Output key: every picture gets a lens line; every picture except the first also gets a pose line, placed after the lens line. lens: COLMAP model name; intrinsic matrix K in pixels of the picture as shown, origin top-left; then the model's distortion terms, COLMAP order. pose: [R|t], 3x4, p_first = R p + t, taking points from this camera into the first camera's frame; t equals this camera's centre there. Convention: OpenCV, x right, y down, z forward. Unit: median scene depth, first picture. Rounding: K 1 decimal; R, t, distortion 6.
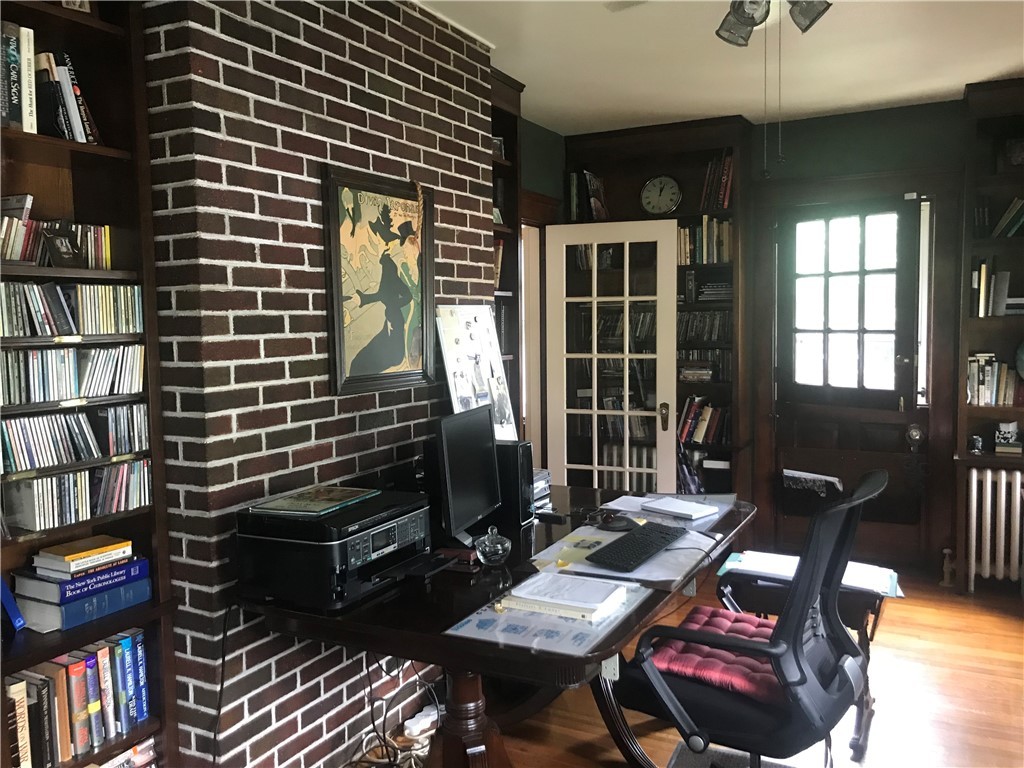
lens RADIAL K [[843.4, 0, 514.3], [0, 843.4, 376.6], [0, 0, 1]] dist [0.037189, -0.014394]
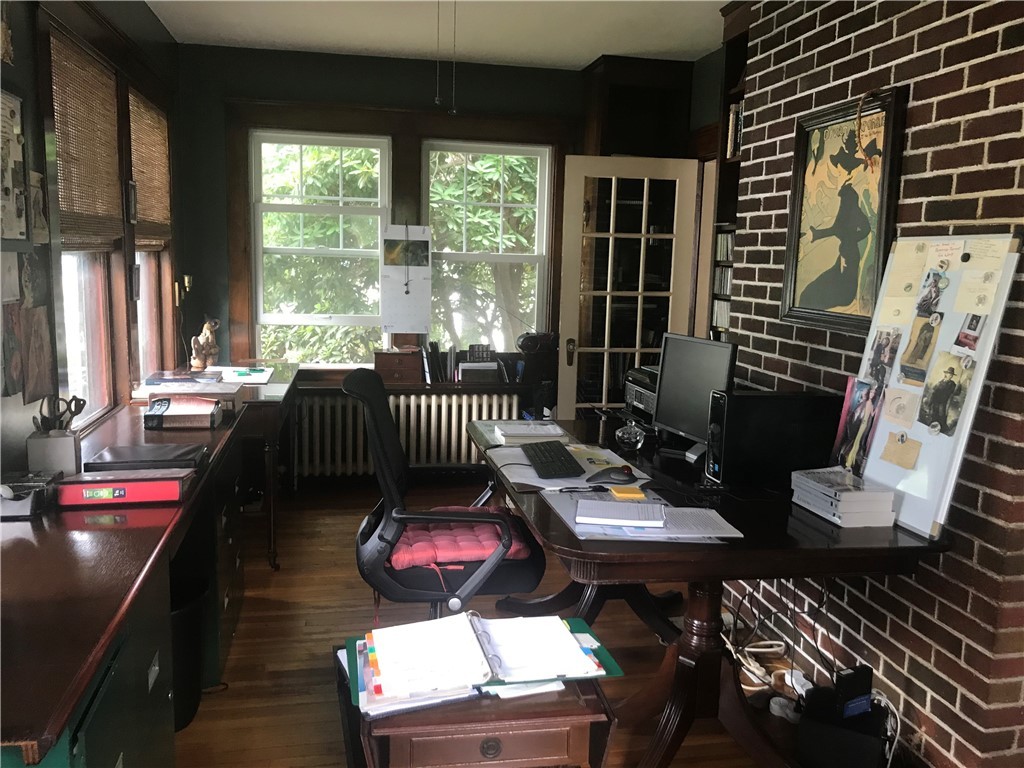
lens RADIAL K [[843.4, 0, 514.3], [0, 843.4, 376.6], [0, 0, 1]] dist [0.037189, -0.014394]
pose [[-0.773653, 0.079465, -0.628607, 0.745245], [-0.064510, 0.977070, 0.202911, -0.105069], [0.630317, 0.197534, -0.750787, 1.527666]]
